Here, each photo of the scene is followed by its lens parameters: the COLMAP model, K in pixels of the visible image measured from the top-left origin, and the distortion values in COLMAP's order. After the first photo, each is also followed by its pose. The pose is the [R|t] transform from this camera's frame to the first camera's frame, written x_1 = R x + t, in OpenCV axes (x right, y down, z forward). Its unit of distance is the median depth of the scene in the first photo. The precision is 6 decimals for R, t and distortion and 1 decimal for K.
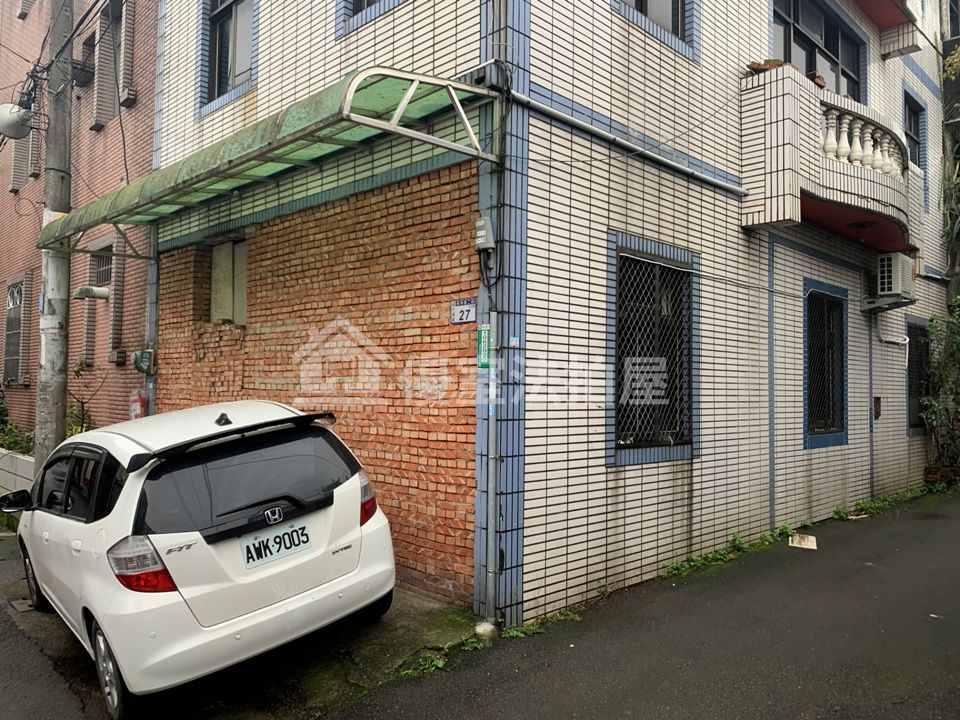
lens RADIAL K [[741.7, 0, 474.0], [0, 741.7, 354.7], [0, 0, 1]] dist [0.010442, -0.010920]
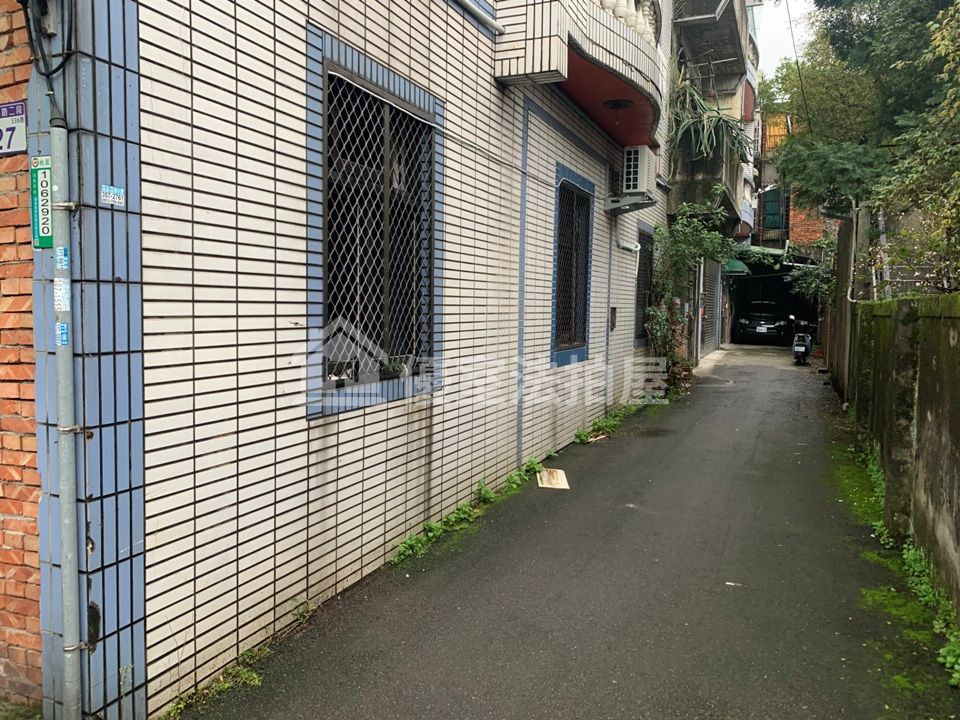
lens RADIAL K [[740.5, 0, 493.5], [0, 740.5, 353.0], [0, 0, 1]] dist [0.034995, -0.006205]
pose [[0.921224, -0.025920, 0.388168, 0.072254], [-0.019787, 0.993365, 0.113290, 0.019425], [-0.388529, -0.112046, 0.914599, 0.333108]]
